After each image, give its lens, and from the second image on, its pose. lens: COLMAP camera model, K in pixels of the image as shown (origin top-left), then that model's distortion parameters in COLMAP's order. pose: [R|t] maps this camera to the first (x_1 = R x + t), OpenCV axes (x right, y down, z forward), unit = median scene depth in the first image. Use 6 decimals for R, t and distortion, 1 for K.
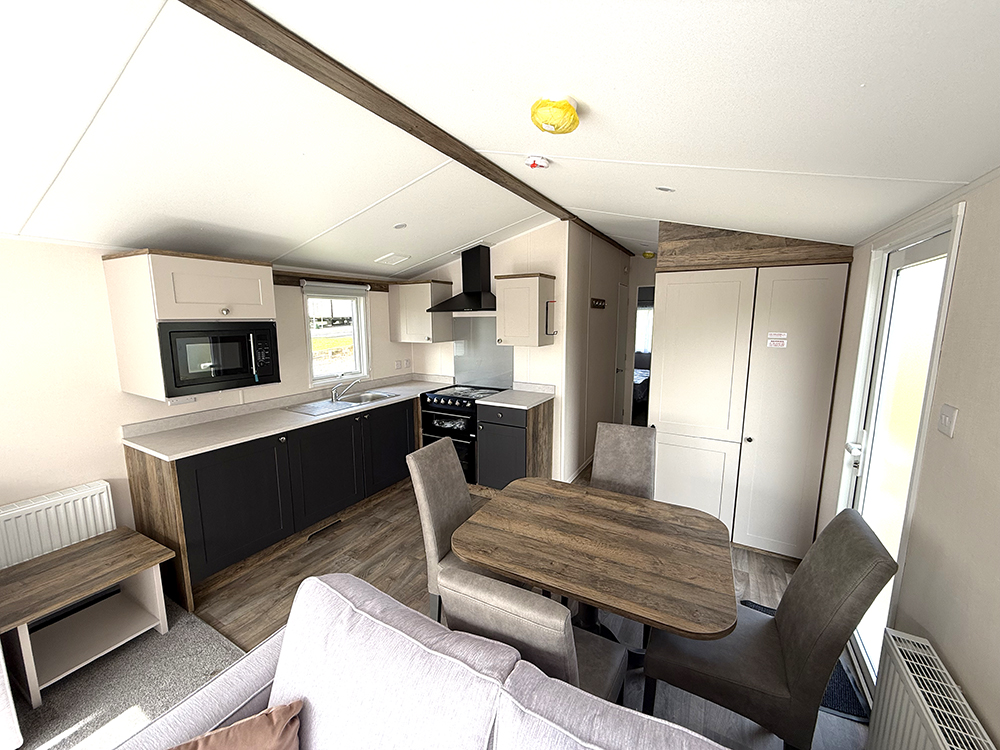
lens RADIAL K [[397.3, 0, 501.9], [0, 397.3, 376.3], [0, 0, 1]] dist [-0.000533, -0.000103]
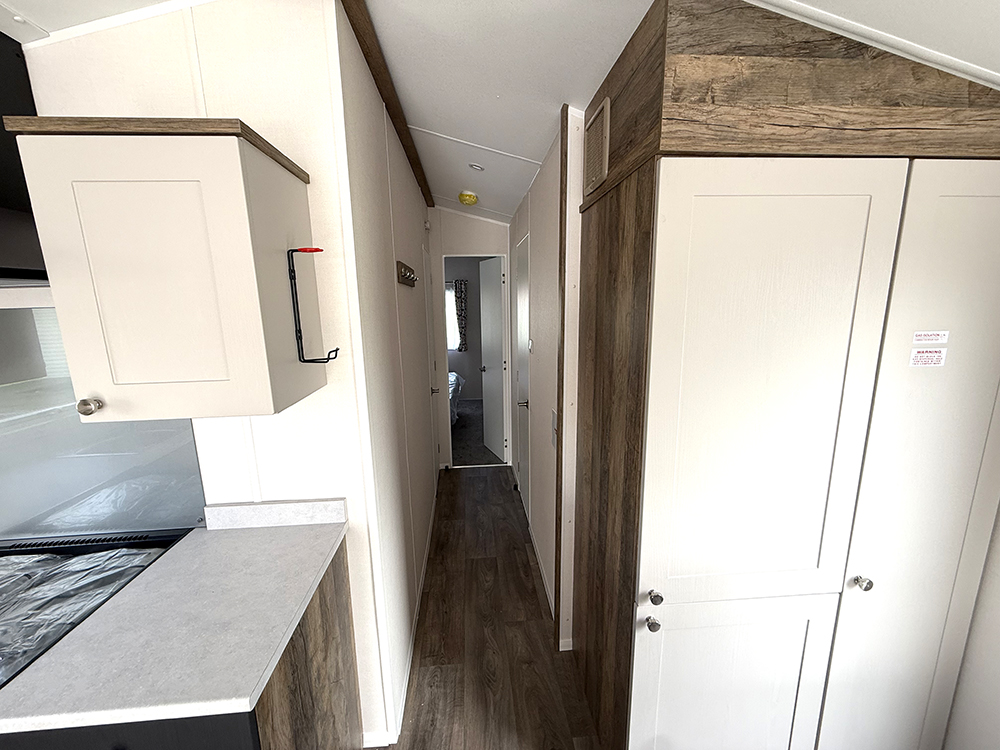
lens RADIAL K [[397.3, 0, 500.1], [0, 397.3, 377.6], [0, 0, 1]] dist [-0.000533, -0.000103]
pose [[0.829887, -0.119692, 0.544941, 0.092018], [0.100833, 0.992810, 0.064505, -0.123987], [-0.548744, 0.001416, 0.835990, 0.837894]]
